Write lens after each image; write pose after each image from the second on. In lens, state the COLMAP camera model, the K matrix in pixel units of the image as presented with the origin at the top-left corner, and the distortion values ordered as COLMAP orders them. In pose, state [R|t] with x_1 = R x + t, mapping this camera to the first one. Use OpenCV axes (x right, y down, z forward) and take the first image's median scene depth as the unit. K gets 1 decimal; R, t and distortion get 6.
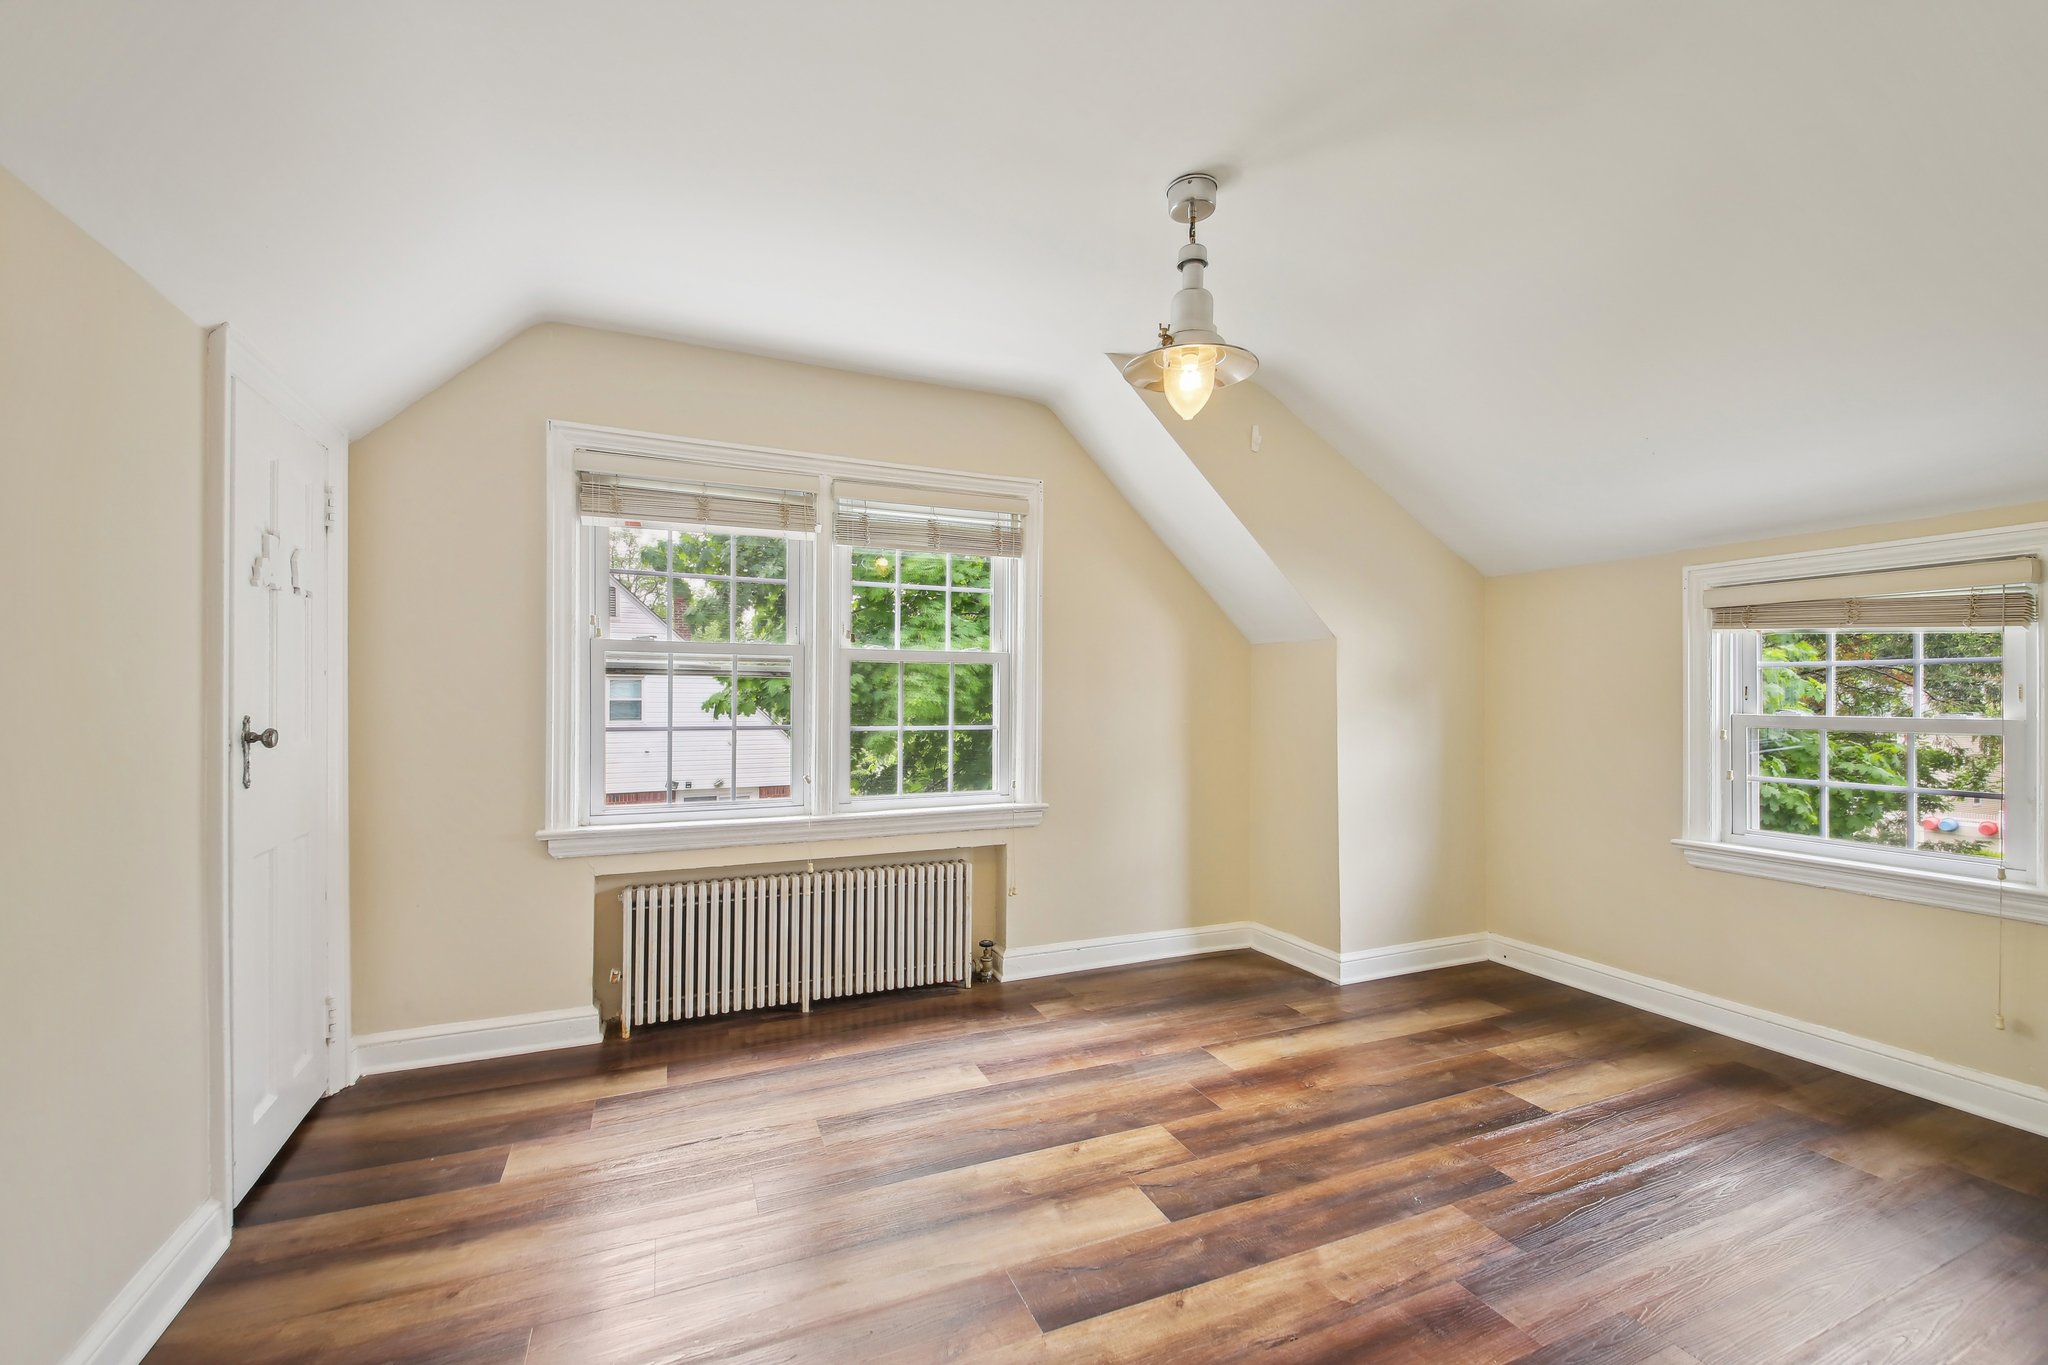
lens RADIAL K [[838.6, 0, 1023.6], [0, 838.6, 692.6], [0, 0, 1]] dist [0.001135, -0.000124]
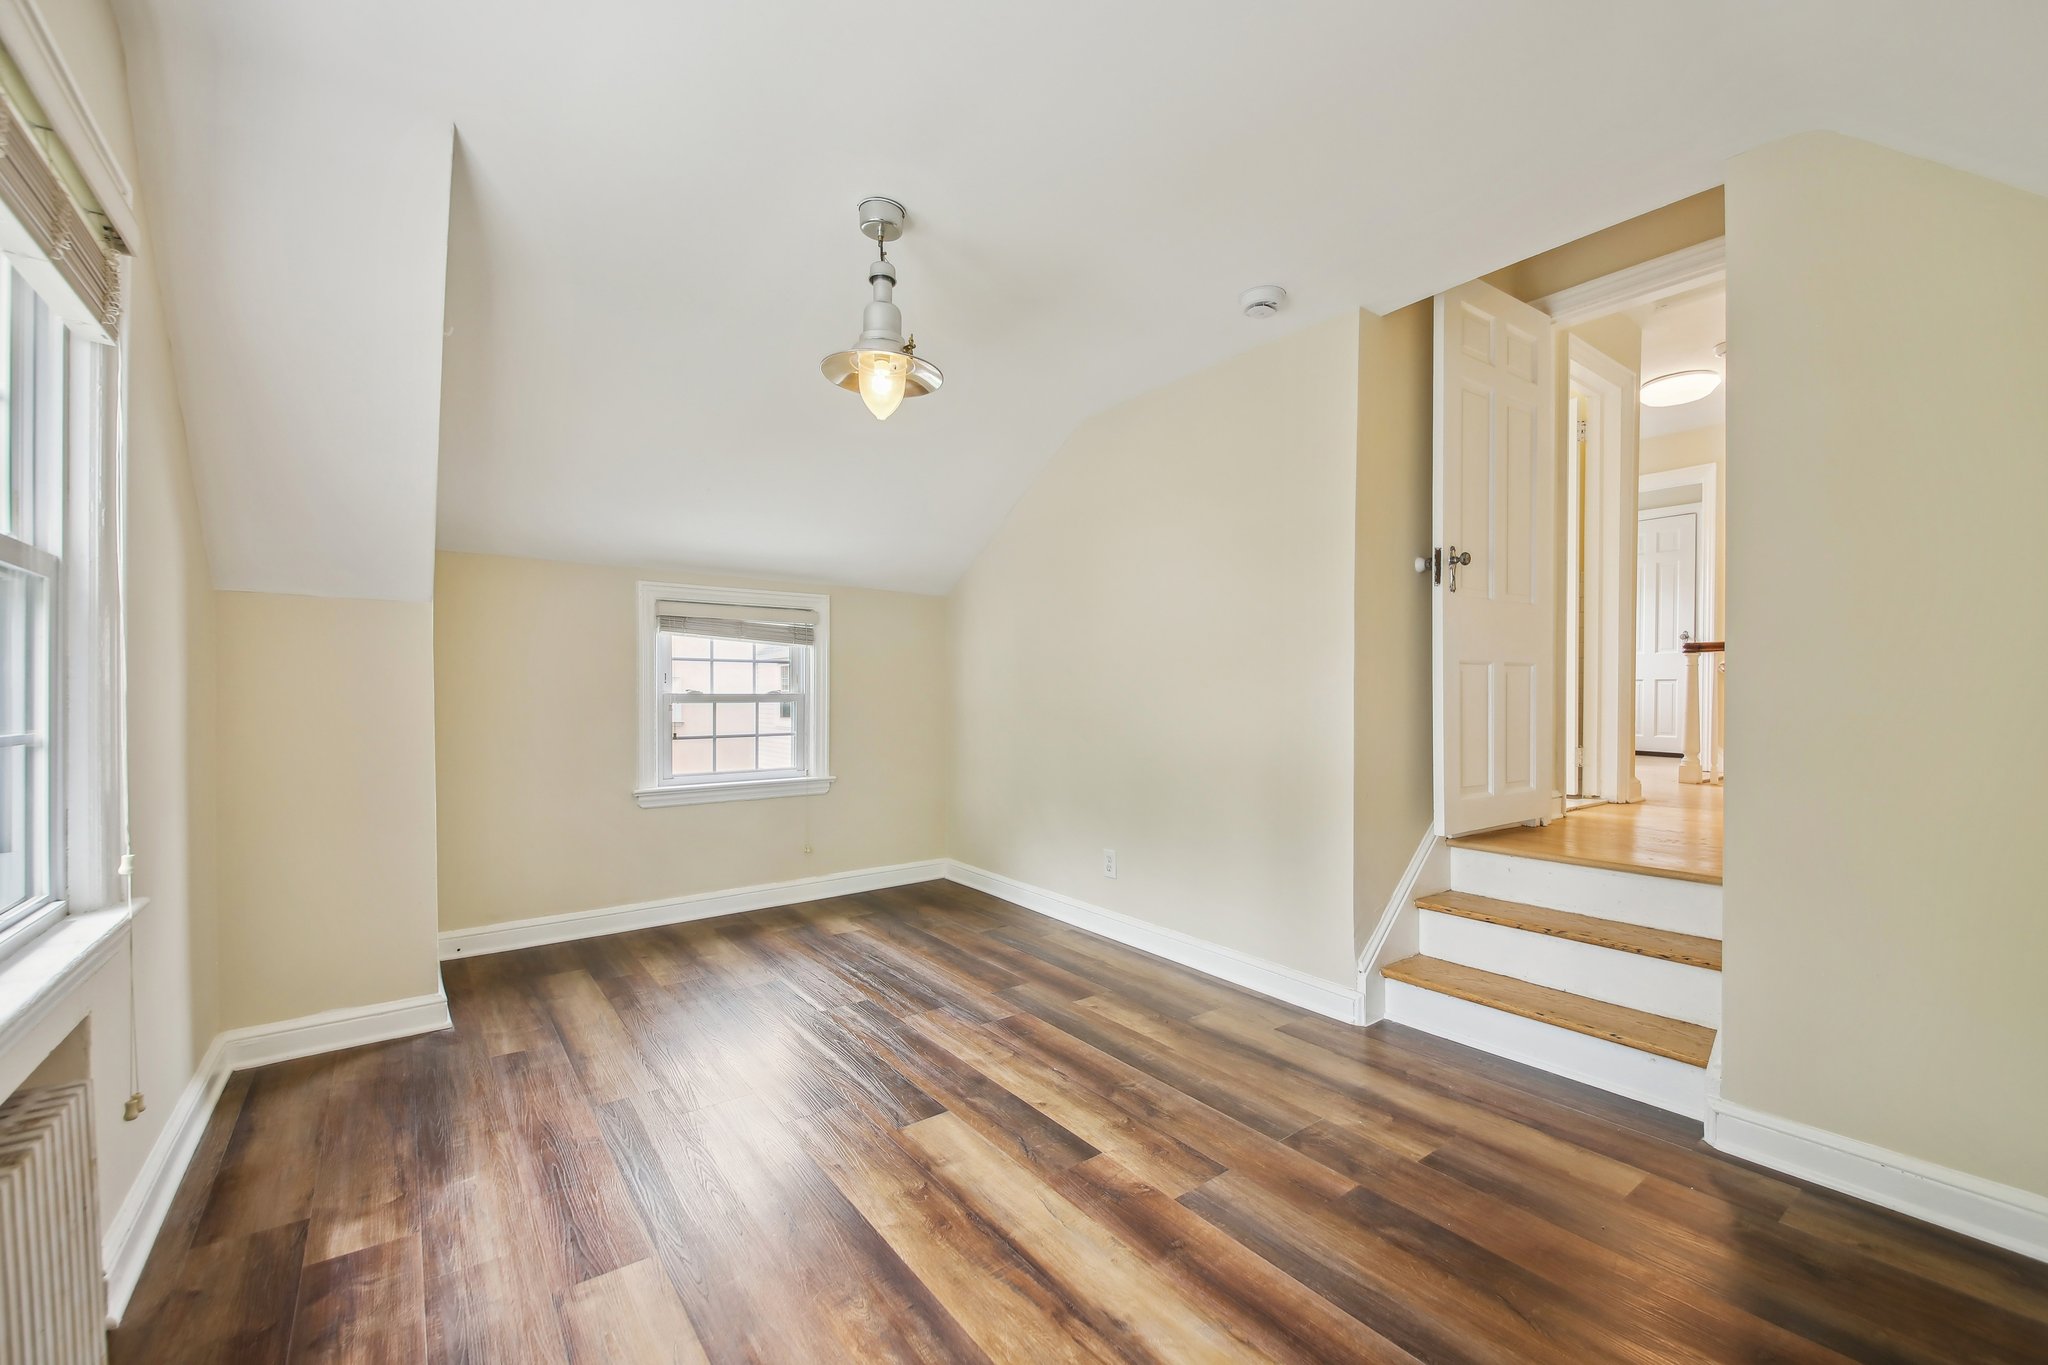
lens RADIAL K [[823.3, 0, 1031.0], [0, 823.3, 695.5], [0, 0, 1]] dist [0.001650, -0.000180]
pose [[-0.240317, -0.005980, 0.970676, -0.805553], [-0.000568, 0.999982, 0.006020, 0.027294], [-0.970694, 0.000895, -0.240316, 0.954177]]
